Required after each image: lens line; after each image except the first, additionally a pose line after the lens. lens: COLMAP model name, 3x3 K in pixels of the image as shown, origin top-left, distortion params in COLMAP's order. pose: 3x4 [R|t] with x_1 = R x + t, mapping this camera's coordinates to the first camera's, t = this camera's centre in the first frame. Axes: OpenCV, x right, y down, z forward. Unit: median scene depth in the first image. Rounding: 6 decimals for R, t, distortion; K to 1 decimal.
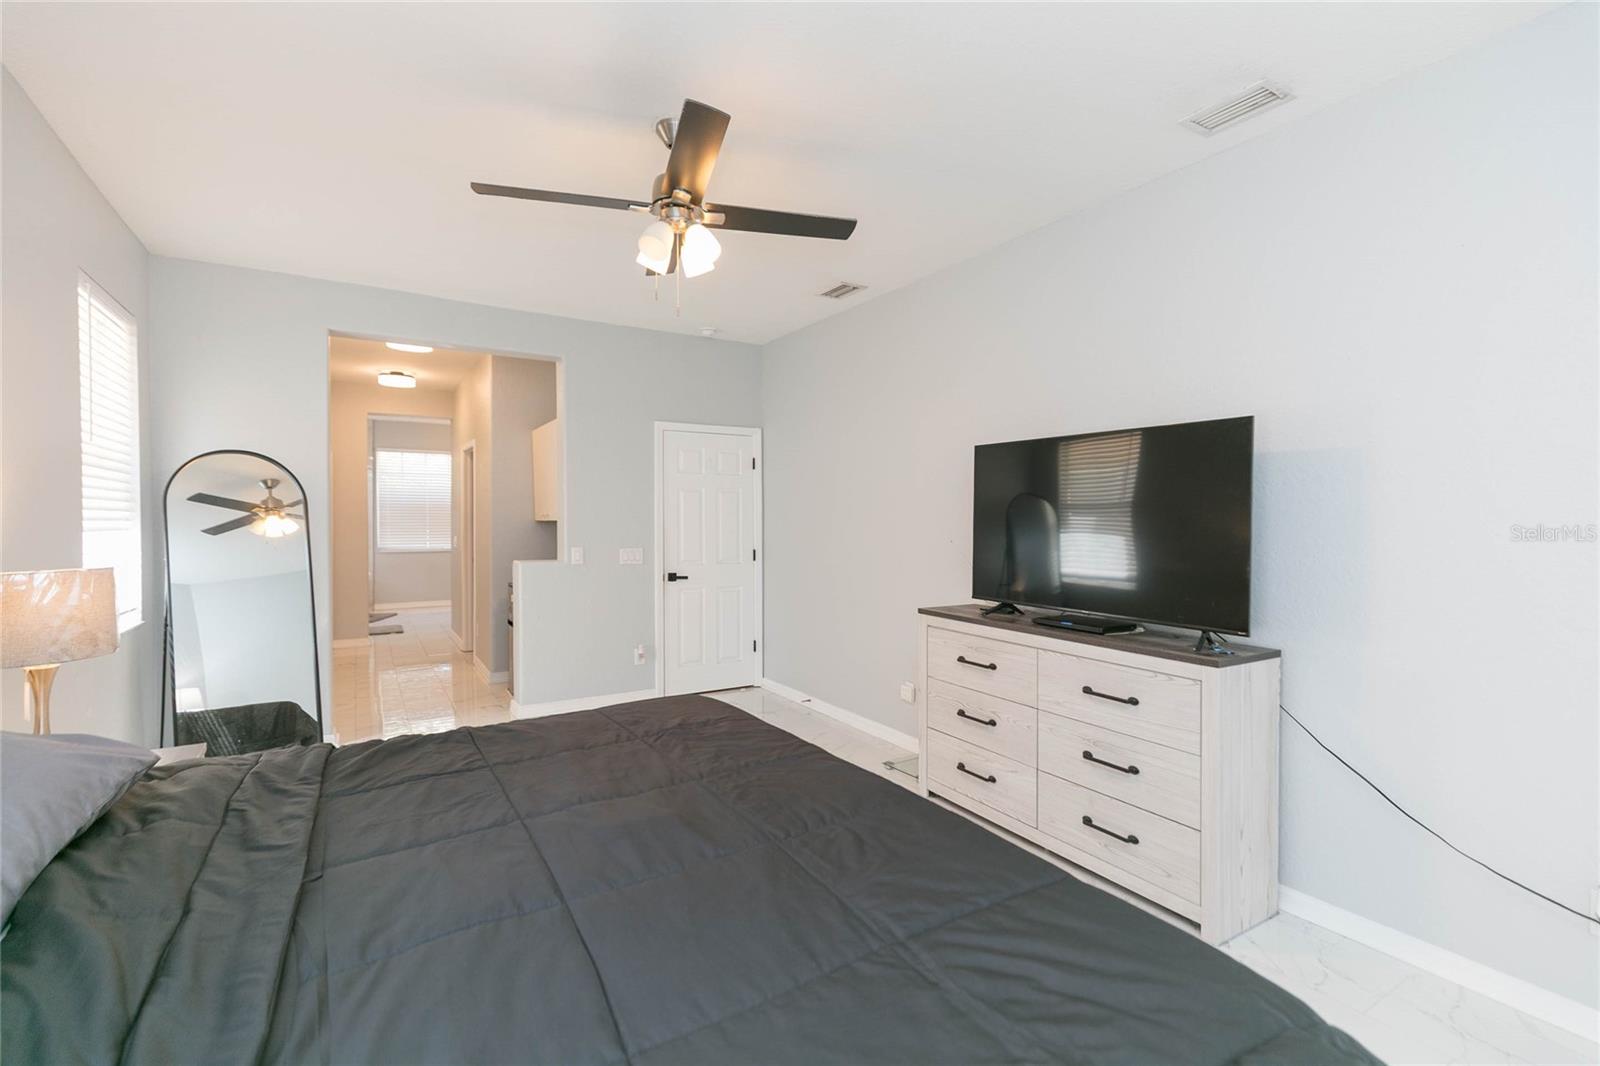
lens RADIAL K [[720.8, 0, 816.3], [0, 720.8, 517.9], [0, 0, 1]] dist [0.005507, -0.001842]
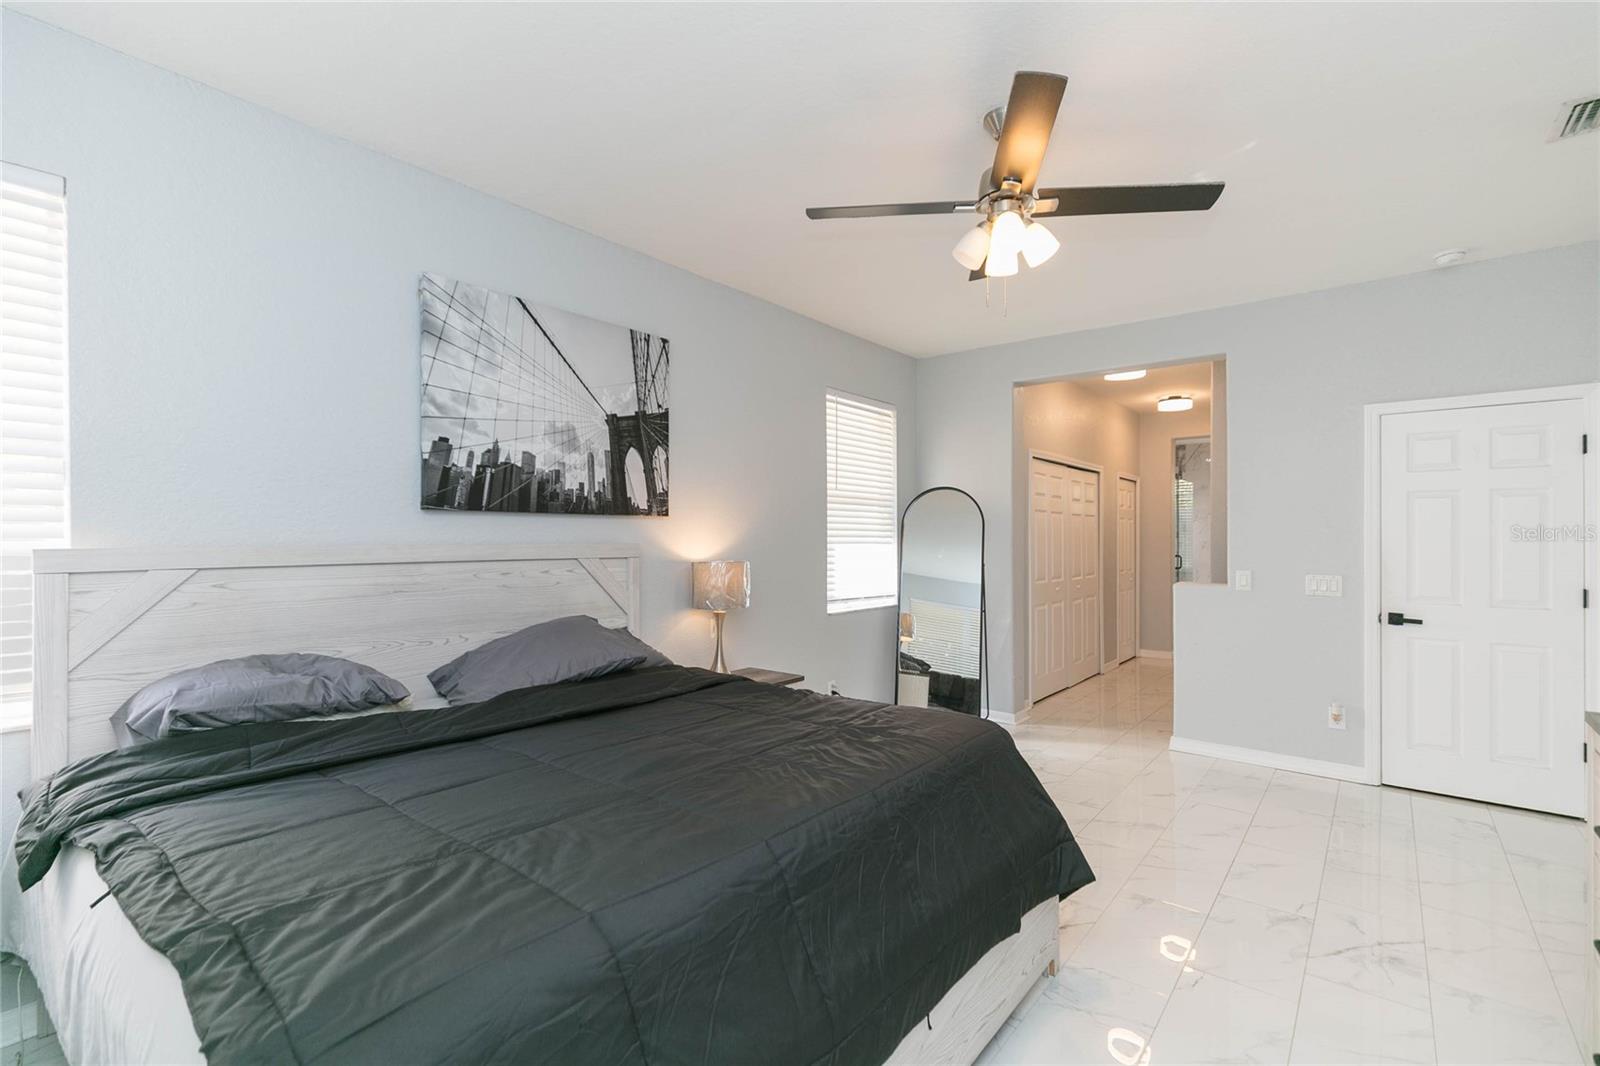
lens RADIAL K [[720.8, 0, 797.3], [0, 720.8, 540.2], [0, 0, 1]] dist [0.005507, -0.001842]
pose [[0.323997, 0.001455, -0.946057, 0.301037], [-0.002994, 0.999995, 0.000512, 0.006040], [0.946053, 0.002666, 0.324000, 0.221632]]
